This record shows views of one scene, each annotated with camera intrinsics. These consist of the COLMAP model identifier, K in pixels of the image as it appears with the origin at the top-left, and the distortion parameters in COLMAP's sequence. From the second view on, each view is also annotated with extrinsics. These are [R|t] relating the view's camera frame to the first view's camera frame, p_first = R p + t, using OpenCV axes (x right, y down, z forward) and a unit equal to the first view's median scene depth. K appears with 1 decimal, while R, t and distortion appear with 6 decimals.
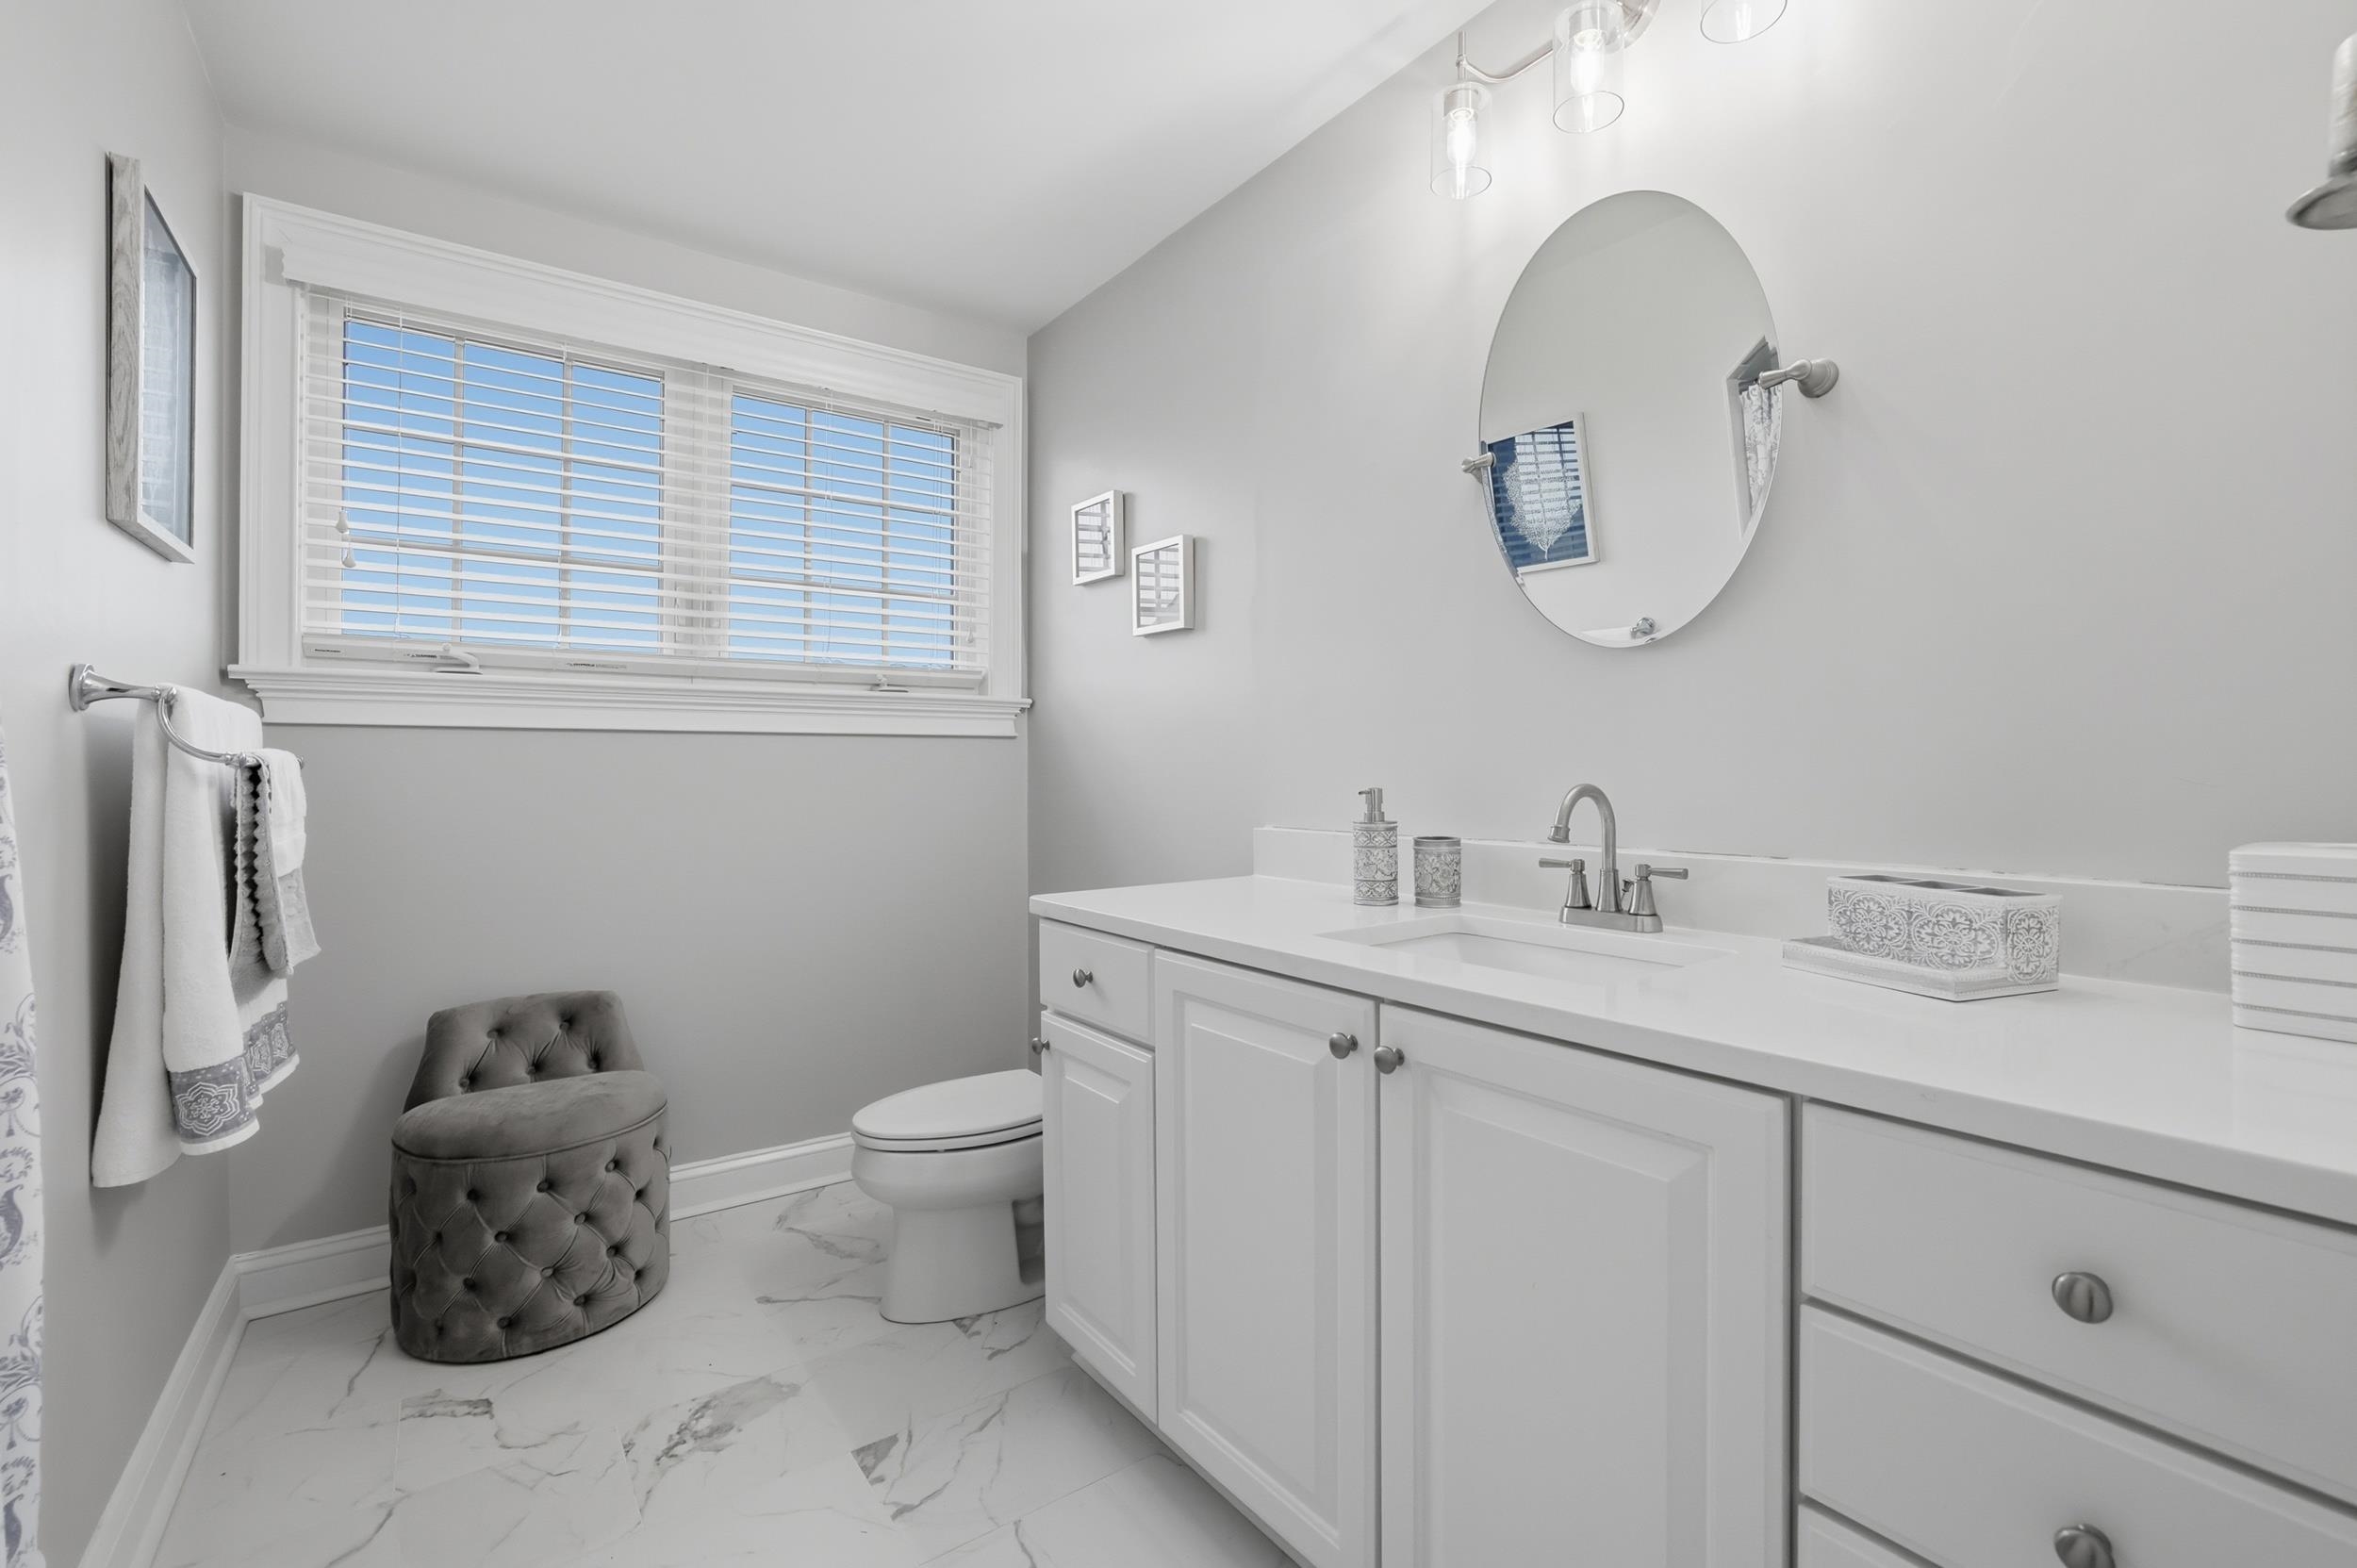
lens RADIAL K [[1040.5, 0, 1174.9], [0, 1040.5, 776.8], [0, 0, 1]] dist [-0.042550, 0.012276]
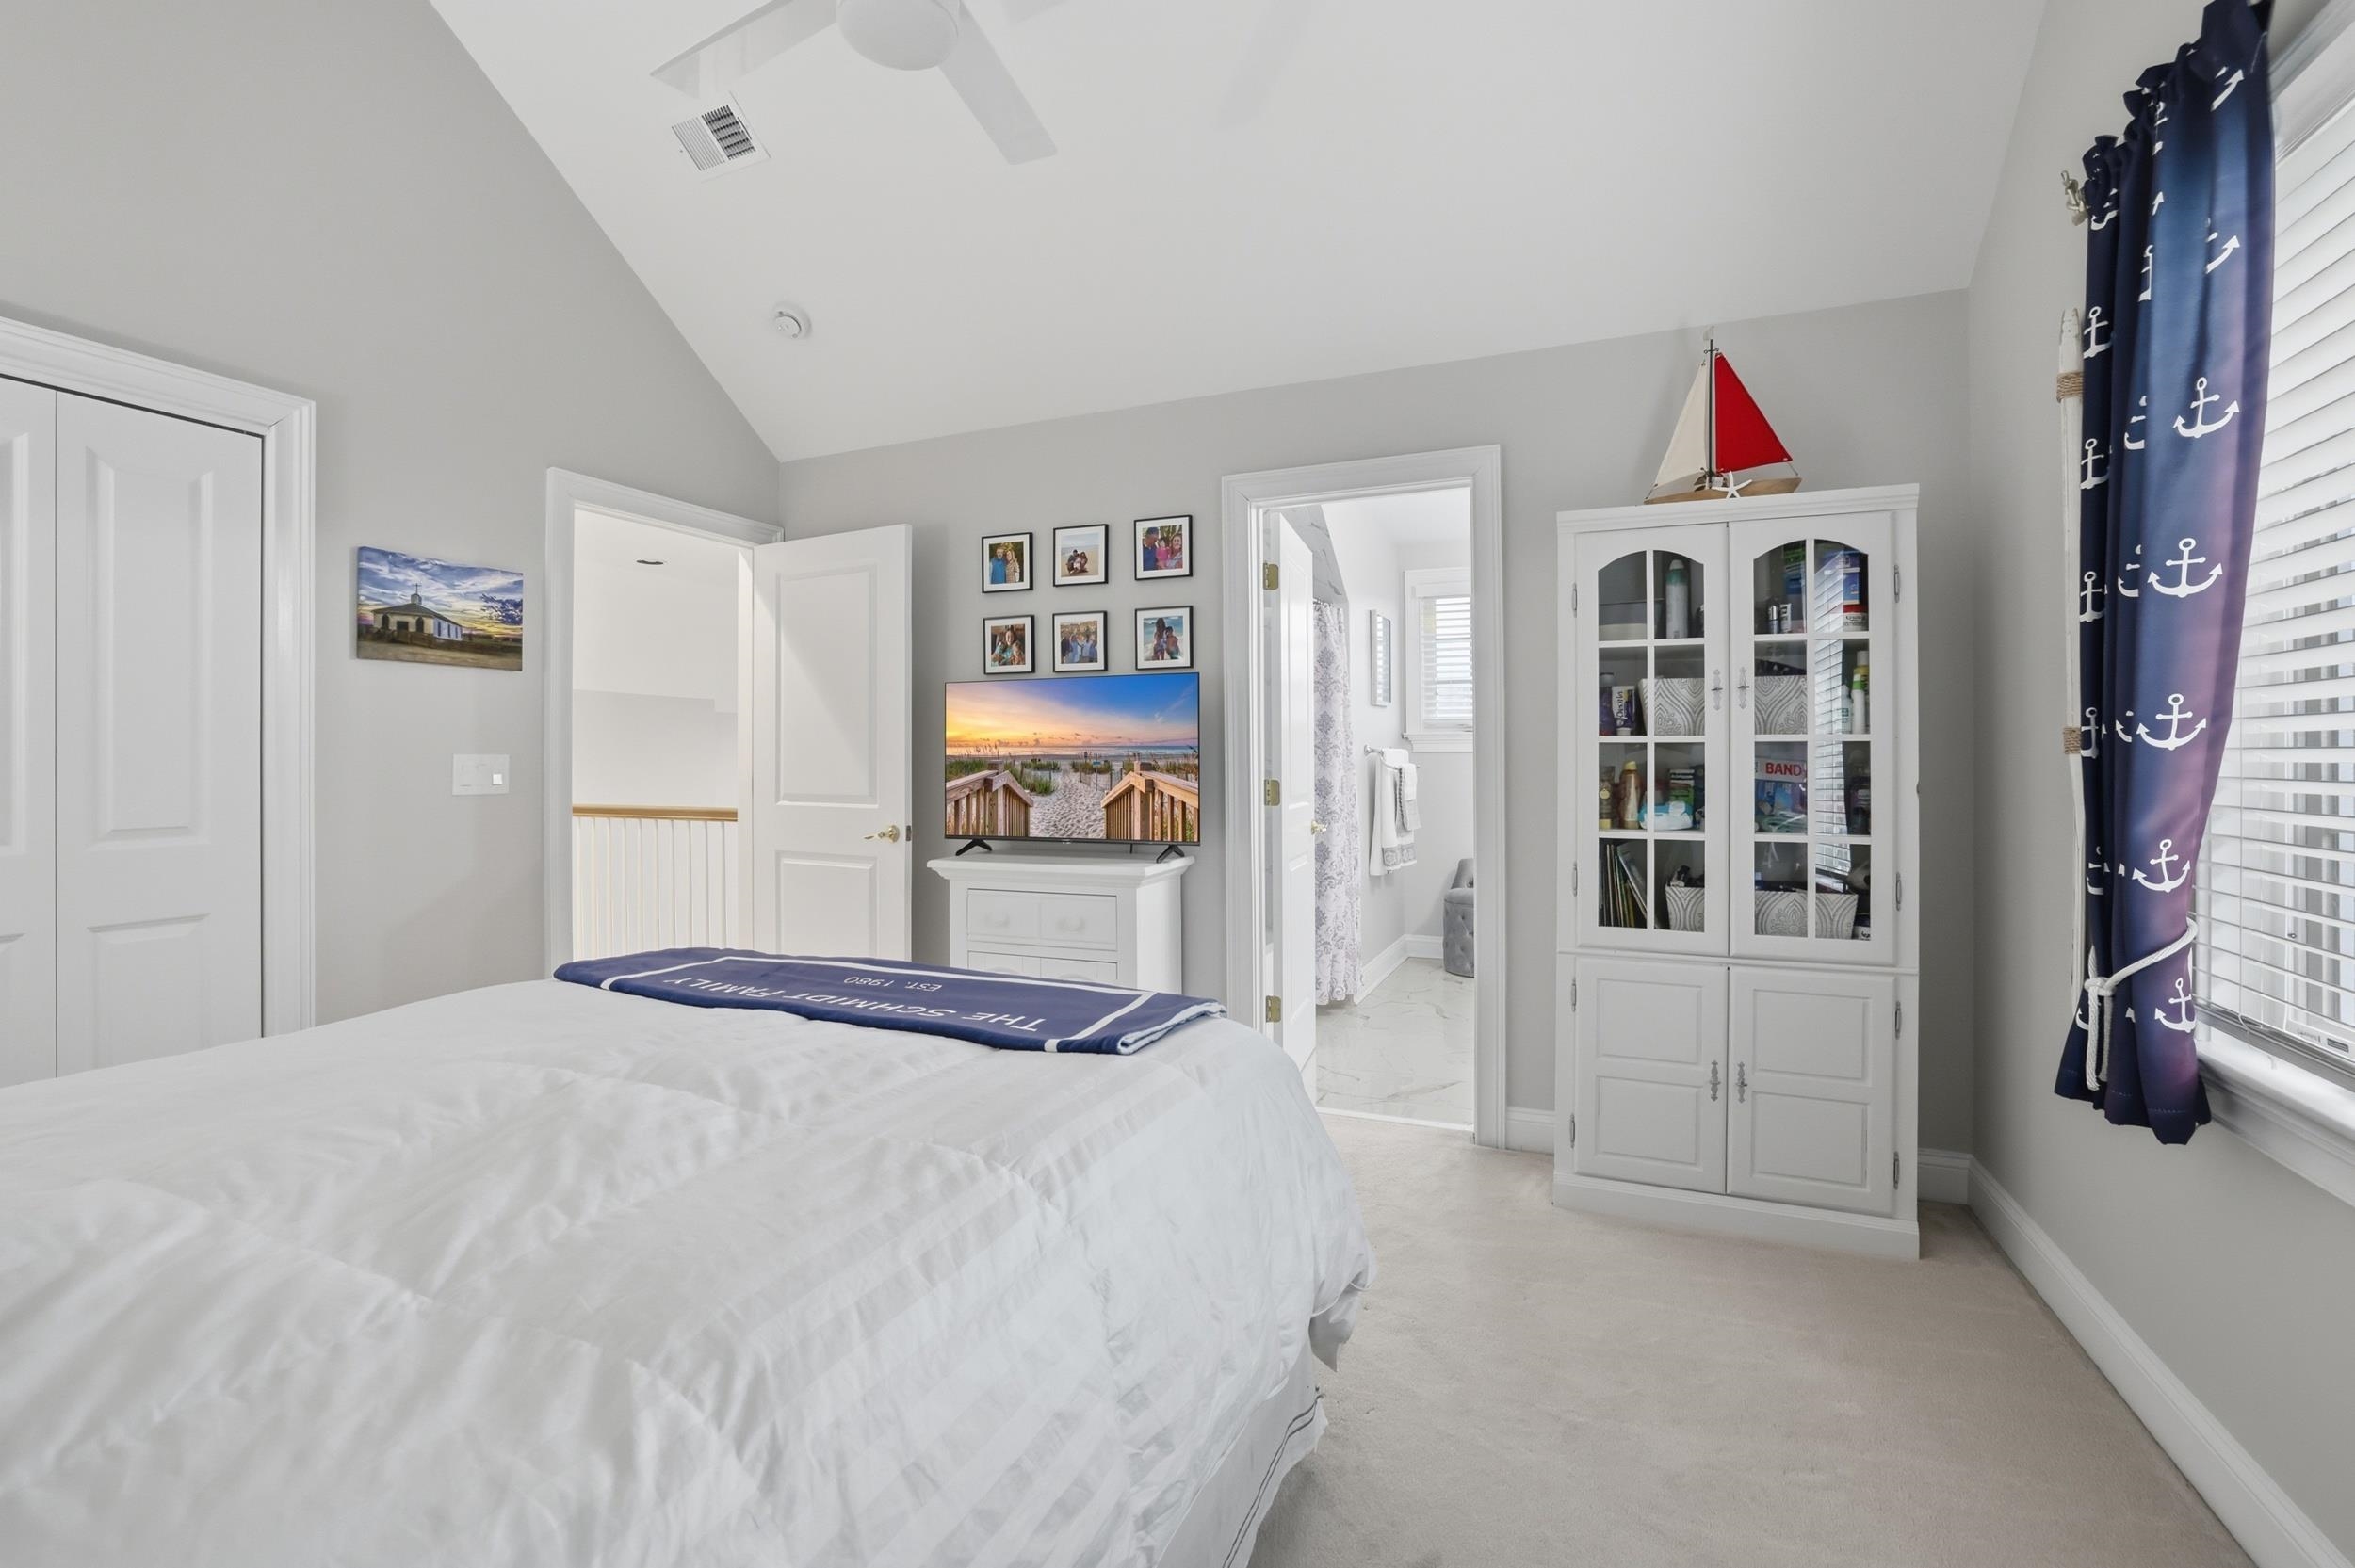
lens RADIAL K [[1039.5, 0, 1176.6], [0, 1039.5, 777.6], [0, 0, 1]] dist [-0.042550, 0.012276]
pose [[0.532054, 0.004296, -0.846700, 1.258369], [0.004859, 0.999955, 0.008127, -0.010101], [0.846697, -0.008438, 0.532009, -1.153256]]
